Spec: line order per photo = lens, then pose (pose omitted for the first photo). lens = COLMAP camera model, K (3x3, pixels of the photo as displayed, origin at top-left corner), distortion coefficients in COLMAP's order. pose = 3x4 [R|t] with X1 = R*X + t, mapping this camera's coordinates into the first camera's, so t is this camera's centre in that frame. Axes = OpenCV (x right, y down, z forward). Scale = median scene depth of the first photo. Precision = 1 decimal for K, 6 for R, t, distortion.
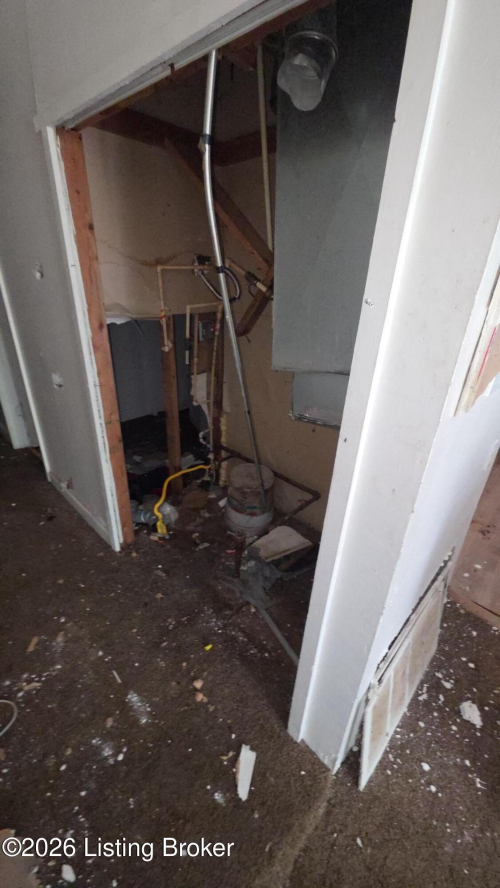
lens RADIAL K [[353.9, 0, 251.4], [0, 353.9, 440.0], [0, 0, 1]] dist [0.004393, -0.000240]
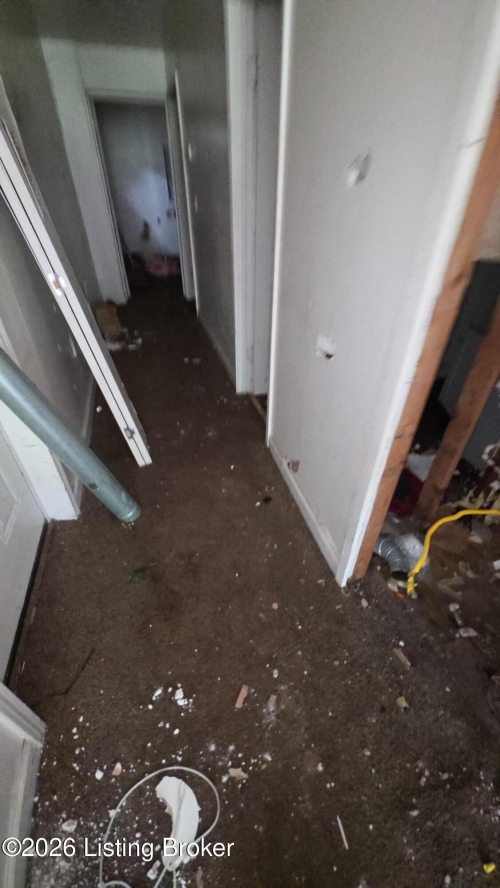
lens RADIAL K [[353.9, 0, 247.4], [0, 353.9, 441.9], [0, 0, 1]] dist [0.004393, -0.000240]
pose [[0.856530, 0.283411, -0.431317, -0.363035], [-0.199299, 0.952537, 0.230118, -0.132439], [0.476063, -0.111142, 0.872360, 0.322172]]
